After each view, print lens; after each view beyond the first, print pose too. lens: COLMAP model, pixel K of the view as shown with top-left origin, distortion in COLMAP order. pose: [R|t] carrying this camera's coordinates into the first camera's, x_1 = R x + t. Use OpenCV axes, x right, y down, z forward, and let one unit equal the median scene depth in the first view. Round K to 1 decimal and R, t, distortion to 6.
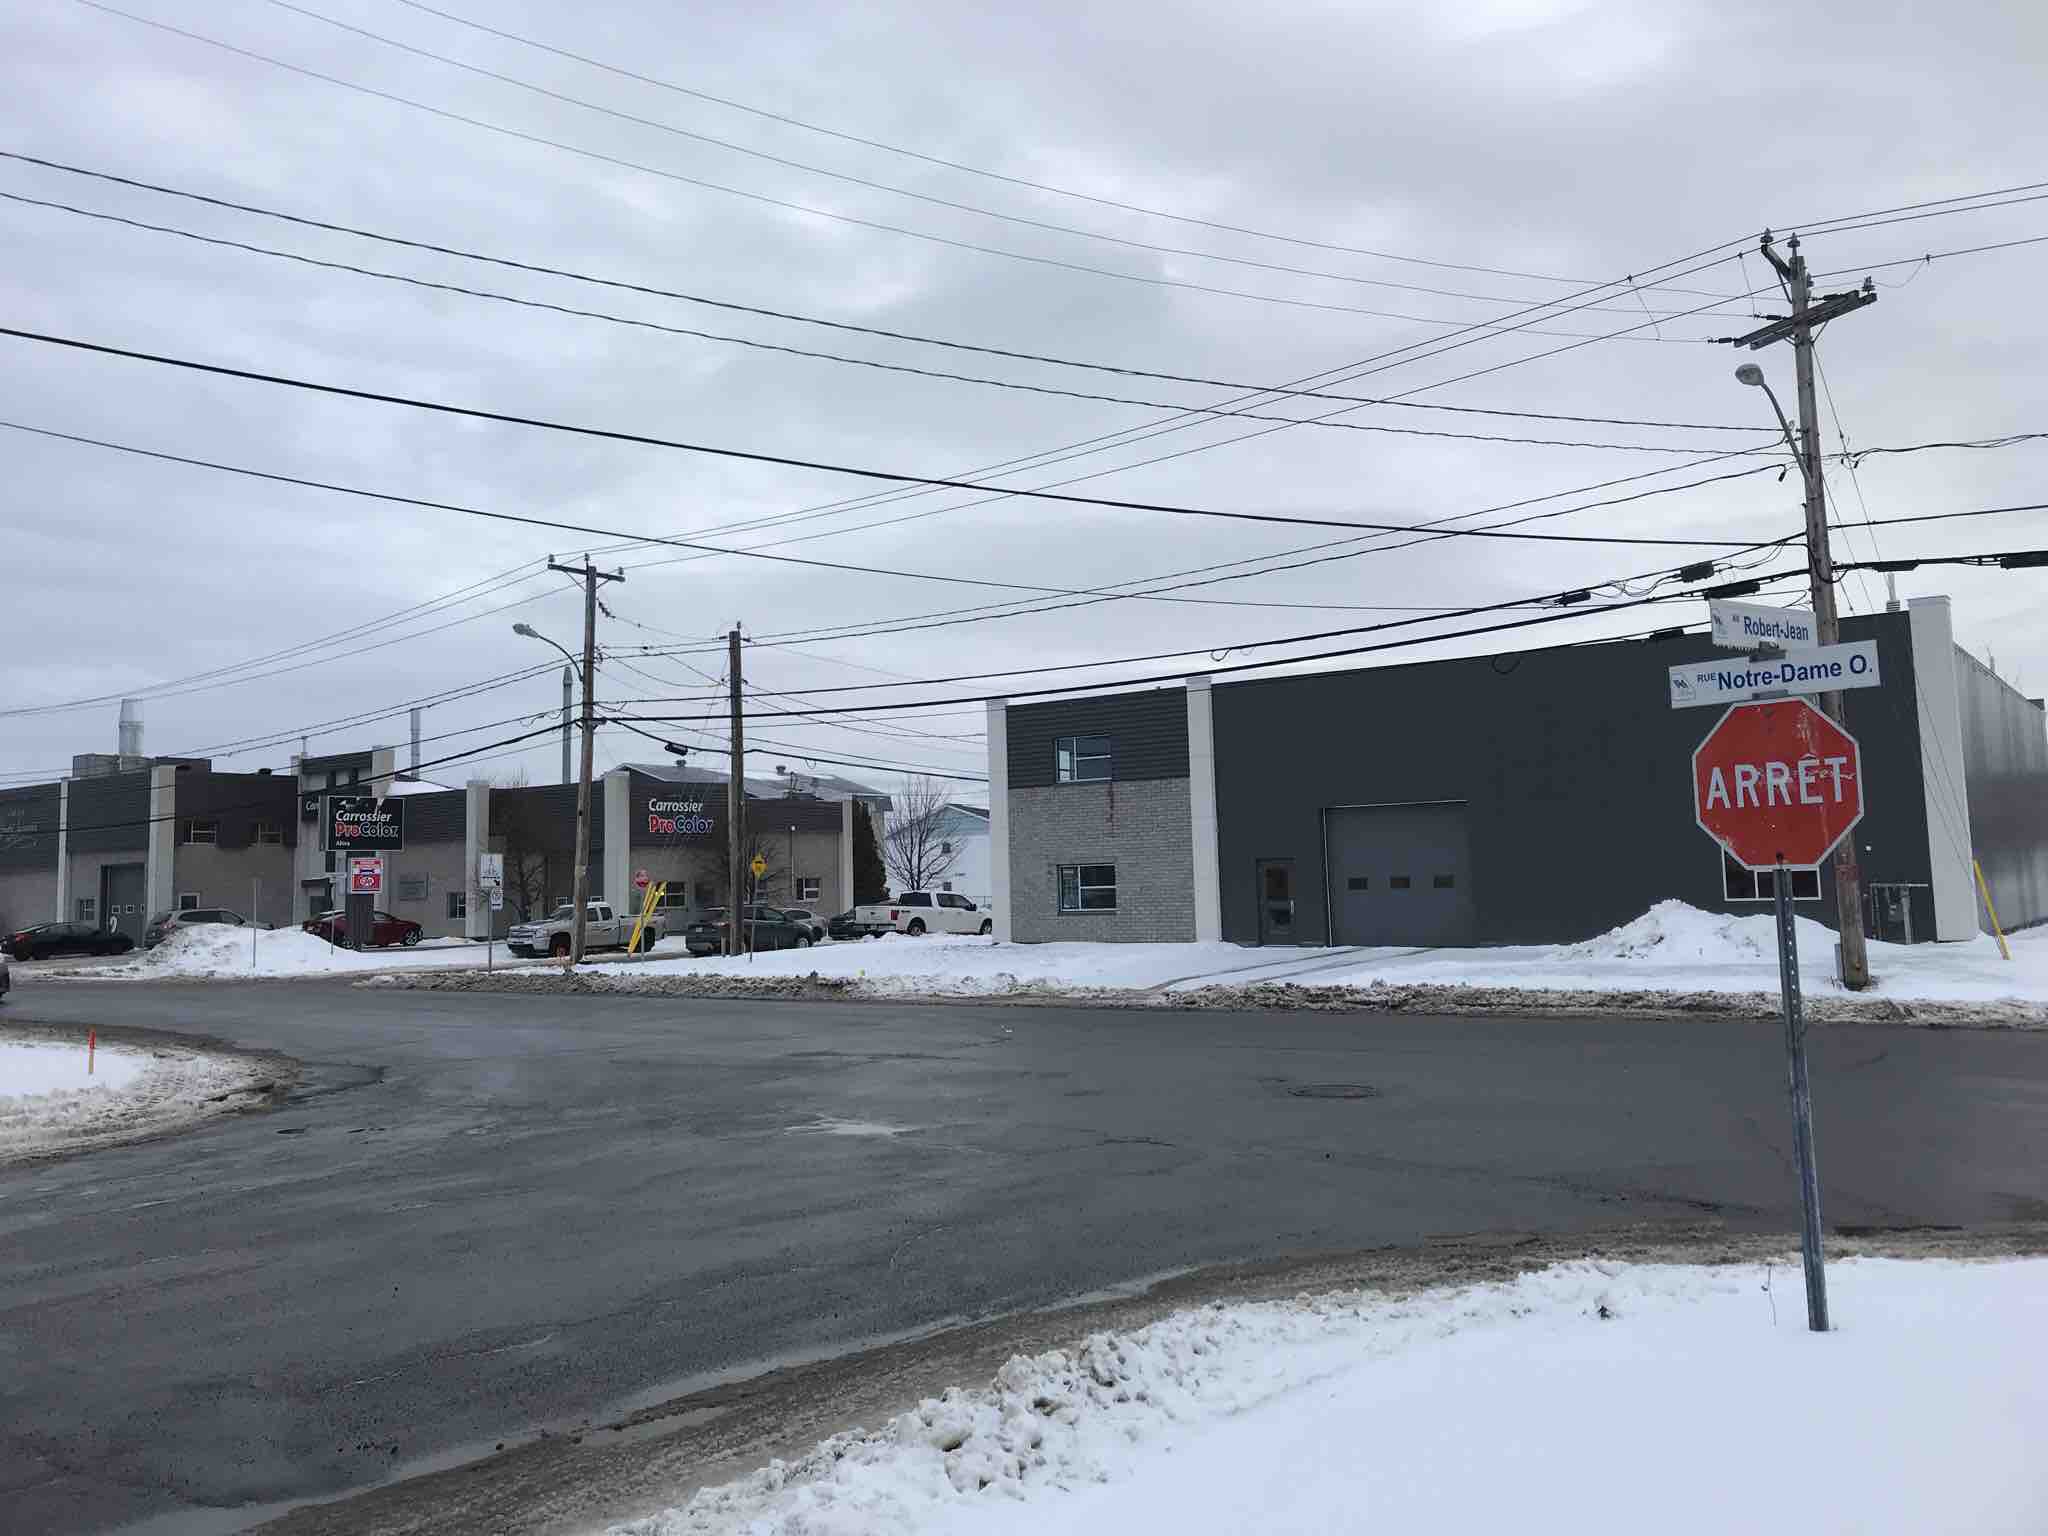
lens RADIAL K [[1663.4, 0, 1024.0], [0, 1663.4, 768.0], [0, 0, 1]] dist [0.078906, 0.000197]
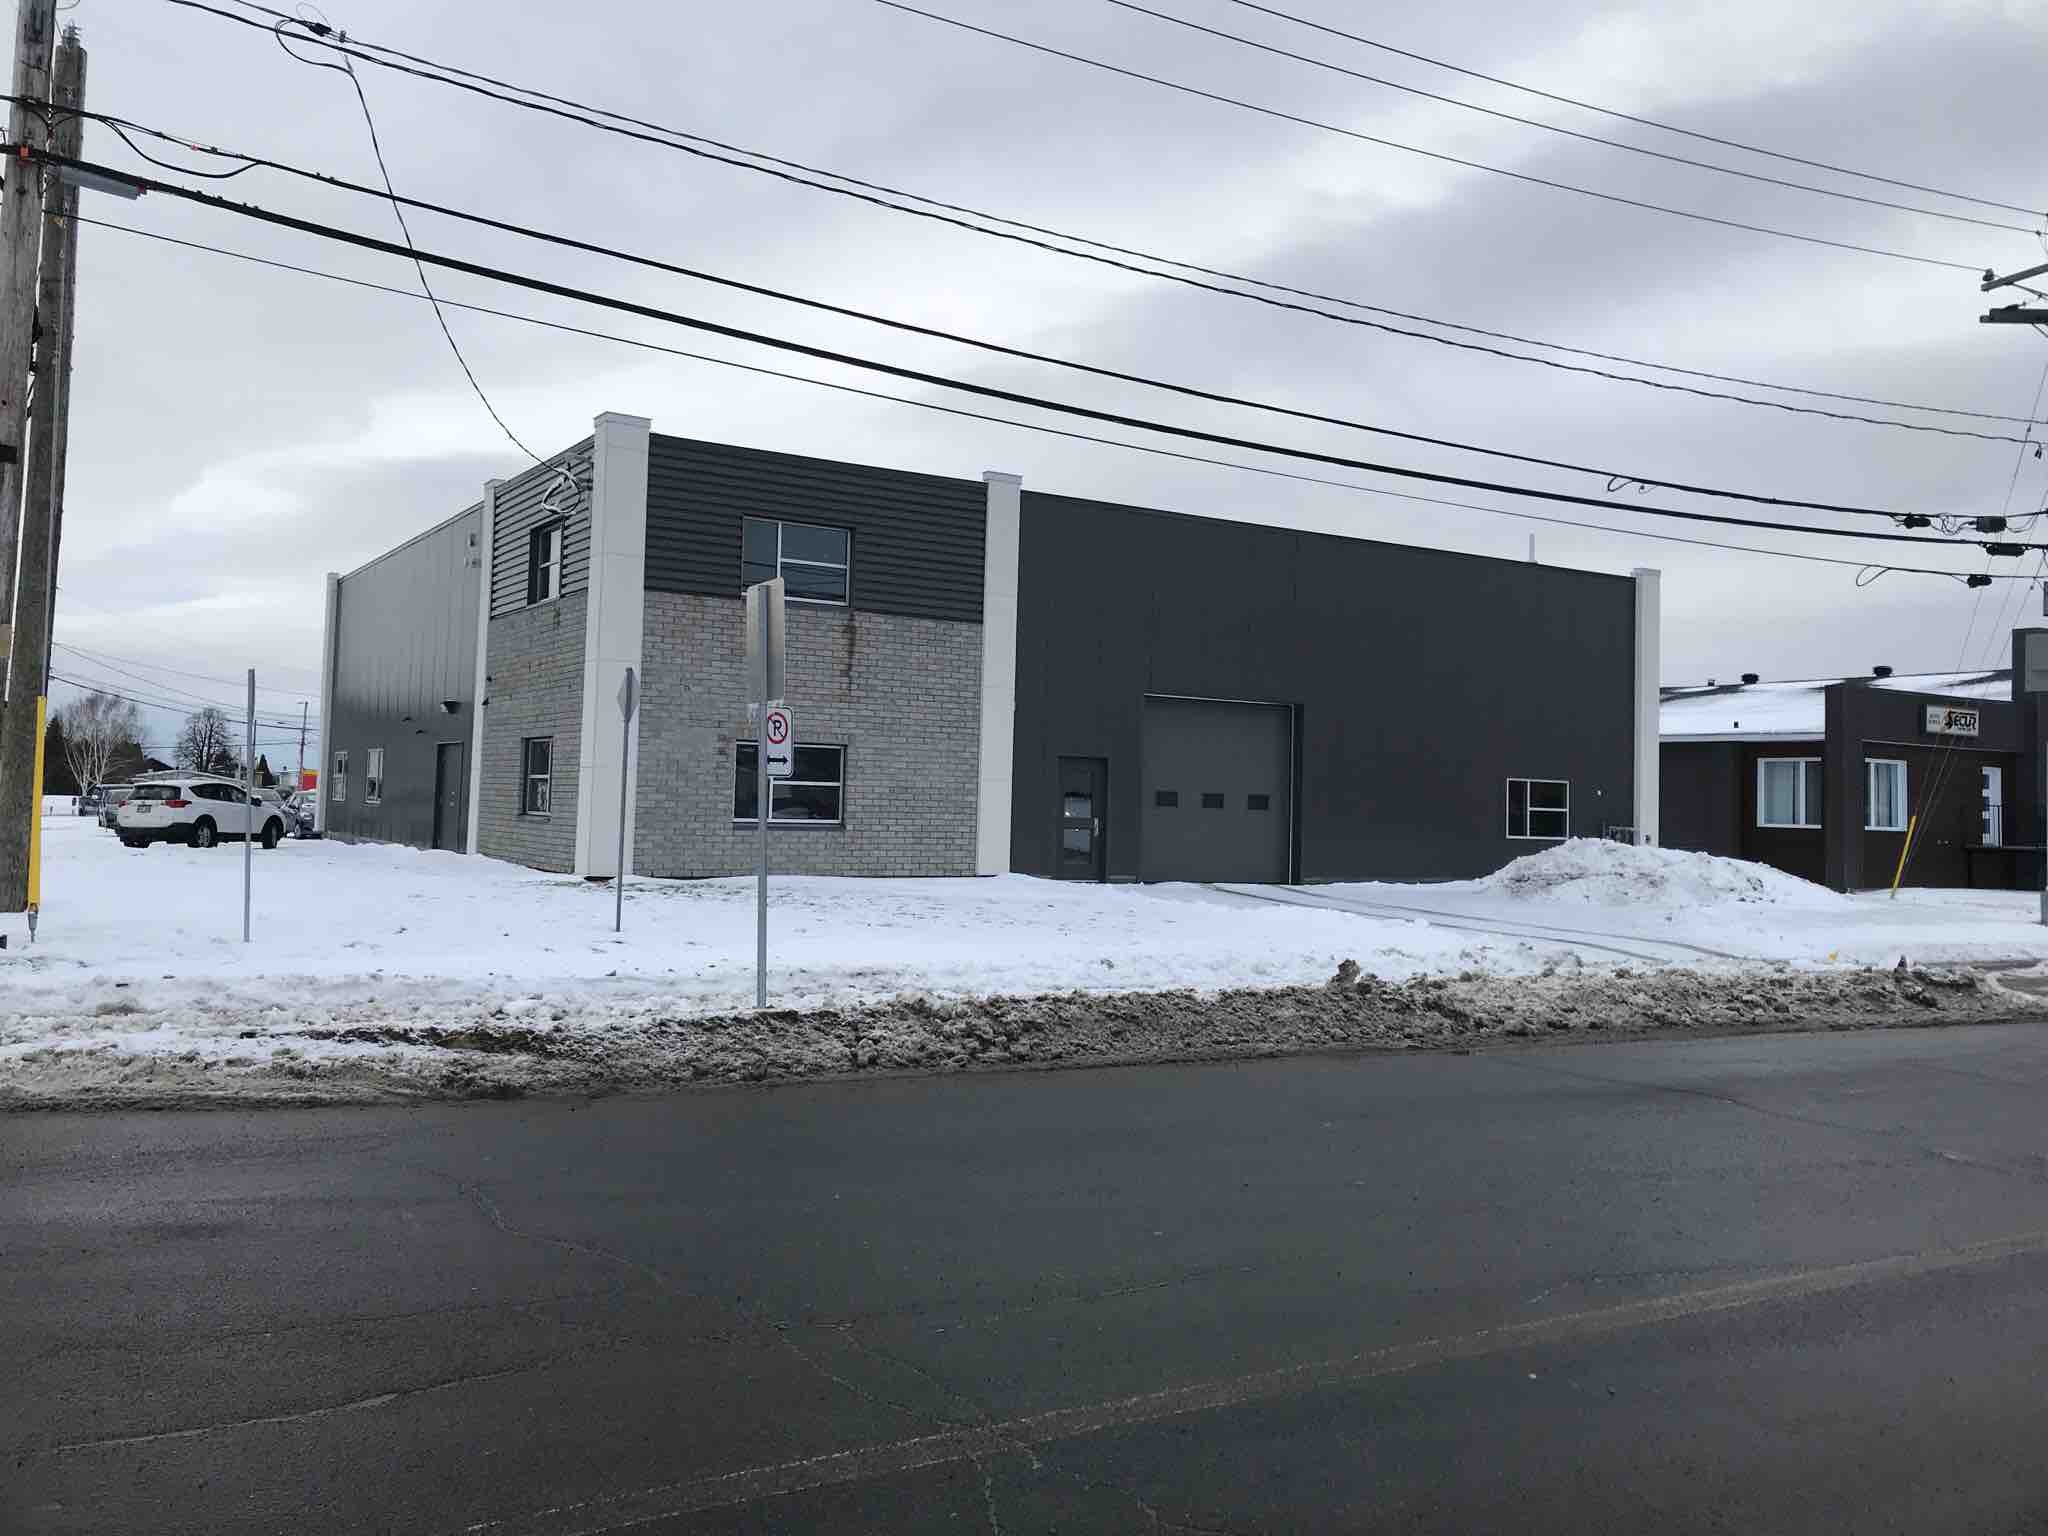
lens RADIAL K [[1663.4, 0, 1024.0], [0, 1663.4, 768.0], [0, 0, 1]] dist [0.078906, 0.000197]
pose [[0.379233, 0.056670, 0.923564, -0.481554], [-0.107081, 0.994105, -0.017029, 0.069156], [-0.919084, -0.092438, 0.383066, 0.711436]]
